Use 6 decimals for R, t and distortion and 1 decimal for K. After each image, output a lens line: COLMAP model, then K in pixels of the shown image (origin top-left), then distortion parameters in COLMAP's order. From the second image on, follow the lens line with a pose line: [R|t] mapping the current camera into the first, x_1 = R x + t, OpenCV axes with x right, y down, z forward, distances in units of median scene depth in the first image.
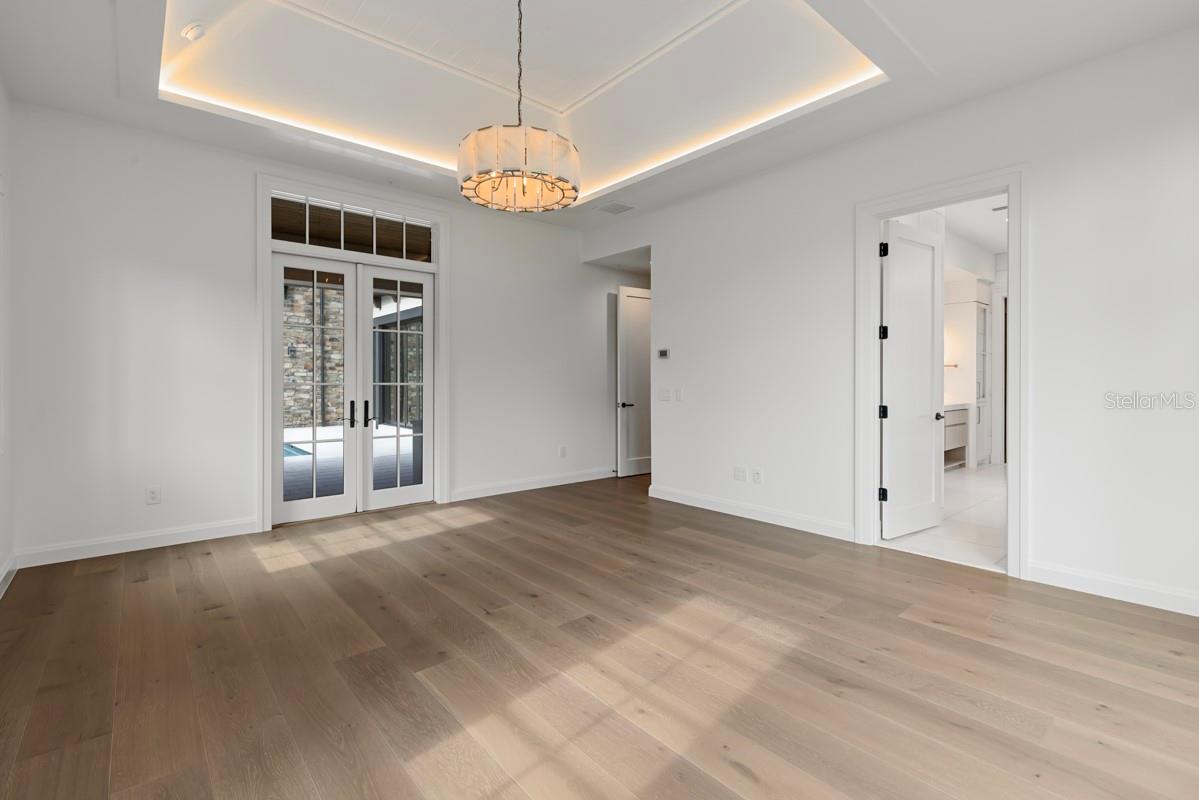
lens RADIAL K [[545.1, 0, 600.3], [0, 545.1, 389.6], [0, 0, 1]] dist [0.015773, -0.000544]
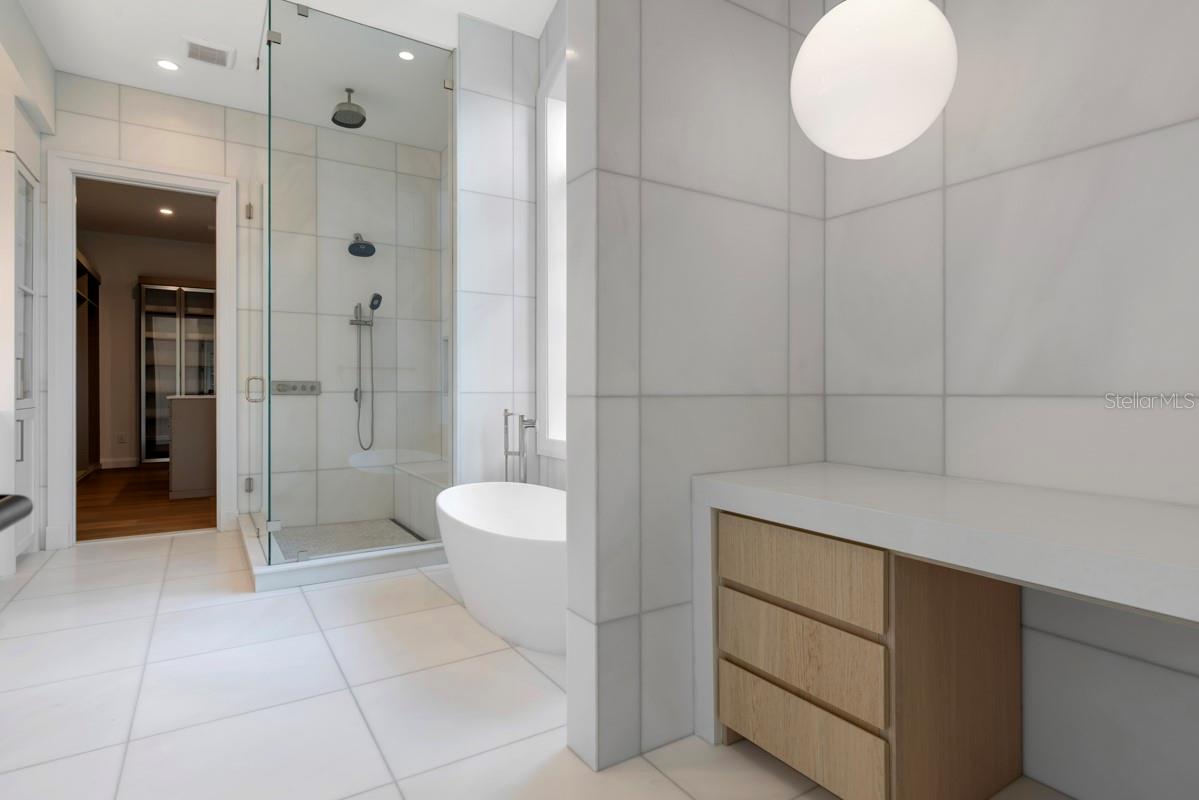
lens RADIAL K [[616.6, 0, 595.6], [0, 616.6, 392.2], [0, 0, 1]] dist [-0.003409, 0.001452]
pose [[0.146800, 0.003076, 0.989161, 0.304309], [0.003473, 0.999987, -0.003625, 0.013790], [-0.989160, 0.003967, 0.146787, 0.514308]]
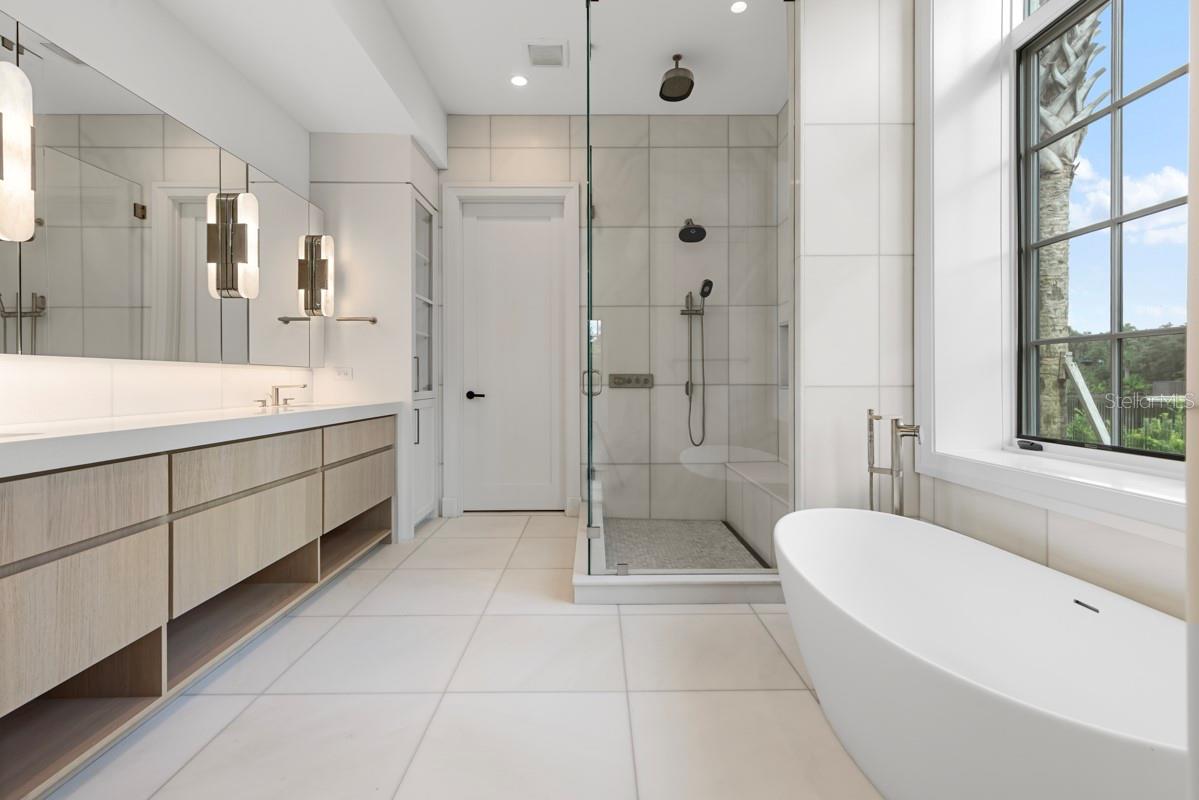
lens RADIAL K [[545.1, 0, 602.0], [0, 545.1, 384.7], [0, 0, 1]] dist [0.015773, -0.000544]
pose [[0.644524, 0.000066, 0.764584, 0.425186], [0.002359, 0.999995, -0.002074, 0.011182], [-0.764580, 0.003141, 0.644521, 0.566820]]
